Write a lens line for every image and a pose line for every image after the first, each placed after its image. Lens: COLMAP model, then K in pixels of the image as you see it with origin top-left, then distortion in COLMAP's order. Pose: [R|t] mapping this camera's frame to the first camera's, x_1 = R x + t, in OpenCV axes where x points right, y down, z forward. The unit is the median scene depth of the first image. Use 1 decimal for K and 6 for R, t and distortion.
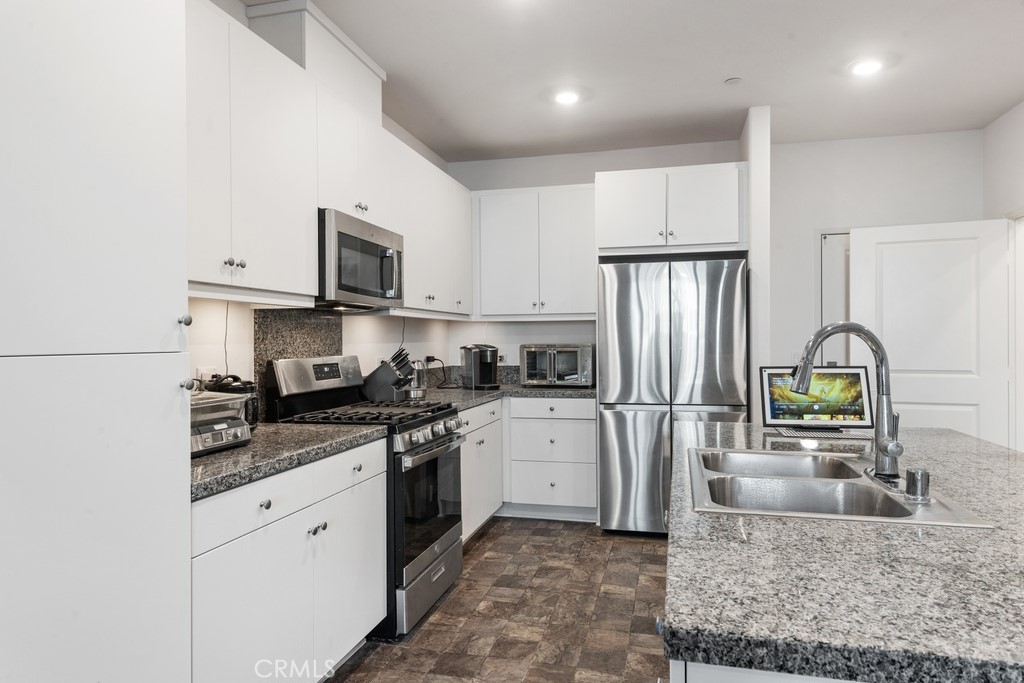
lens RADIAL K [[664.4, 0, 511.5], [0, 664.4, 338.7], [0, 0, 1]] dist [0.005168, 0.000835]
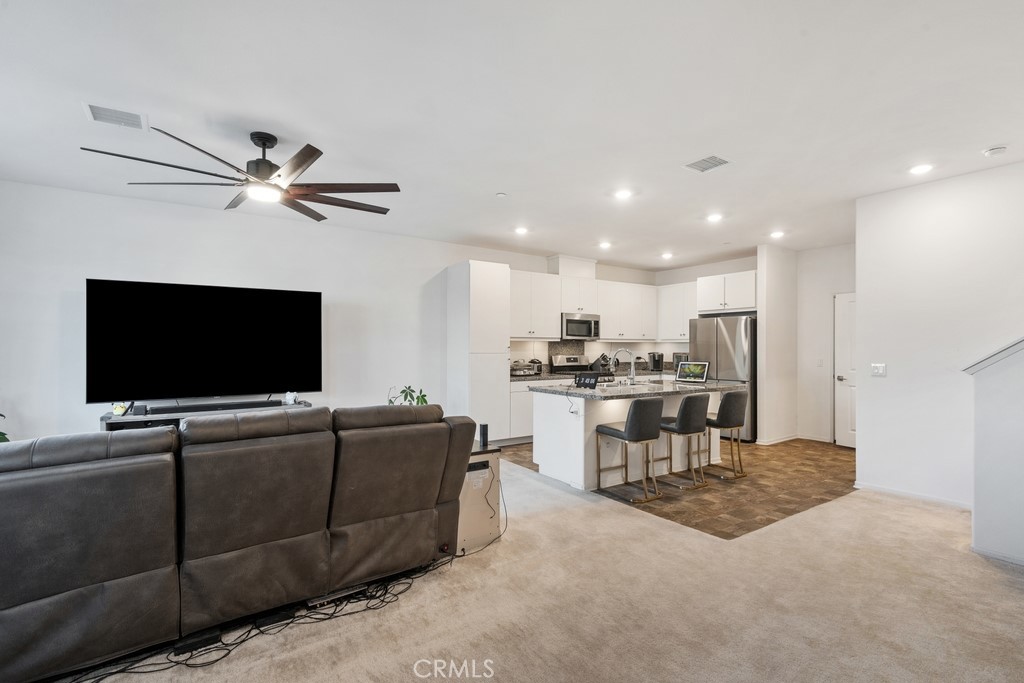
lens RADIAL K [[468.8, 0, 512.2], [0, 468.8, 345.2], [0, 0, 1]] dist [-0.000006, -0.000002]
pose [[0.758034, 0.004028, -0.652203, 0.894285], [-0.004173, 0.999990, 0.001326, -0.022298], [0.652202, 0.001717, 0.758043, -0.821526]]
